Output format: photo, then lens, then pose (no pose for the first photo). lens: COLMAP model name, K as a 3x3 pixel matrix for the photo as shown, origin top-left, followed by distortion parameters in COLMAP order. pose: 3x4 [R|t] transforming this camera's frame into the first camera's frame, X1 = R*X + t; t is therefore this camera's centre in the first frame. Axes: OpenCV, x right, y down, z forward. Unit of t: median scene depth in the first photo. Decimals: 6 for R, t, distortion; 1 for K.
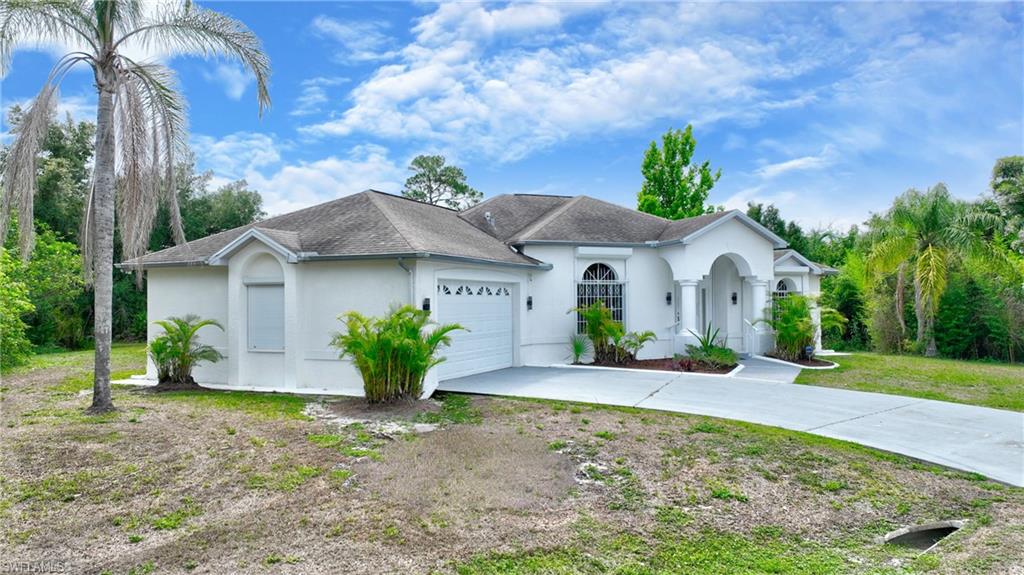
lens RADIAL K [[734.3, 0, 511.4], [0, 734.3, 287.8], [0, 0, 1]] dist [0.012841, 0.000386]
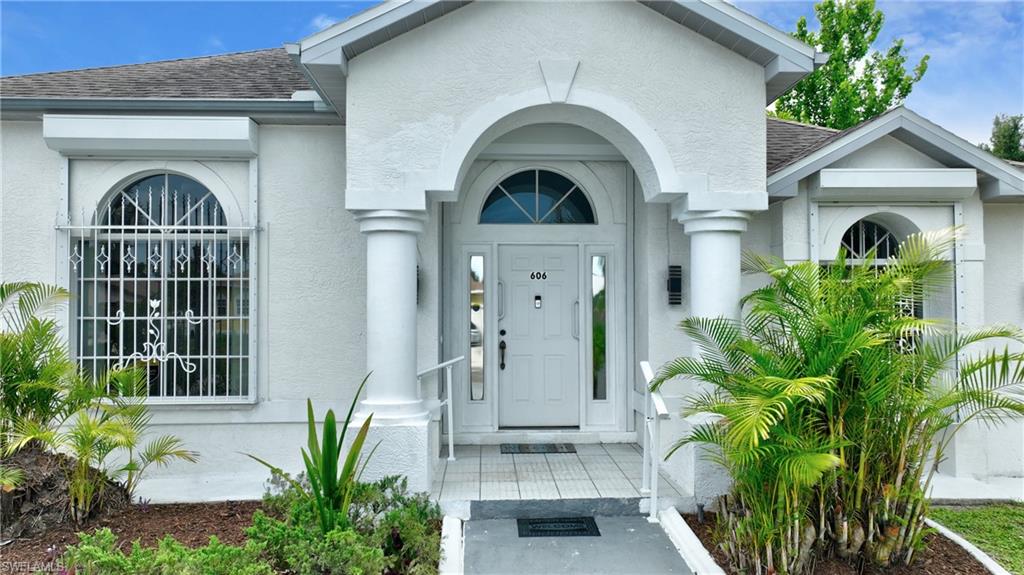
lens RADIAL K [[734.3, 0, 512.7], [0, 734.3, 288.7], [0, 0, 1]] dist [0.012841, 0.000386]
pose [[0.937491, -0.000928, -0.348009, 0.351917], [0.002912, 0.999982, 0.005176, 0.015005], [0.347998, -0.005866, 0.937477, 0.708383]]
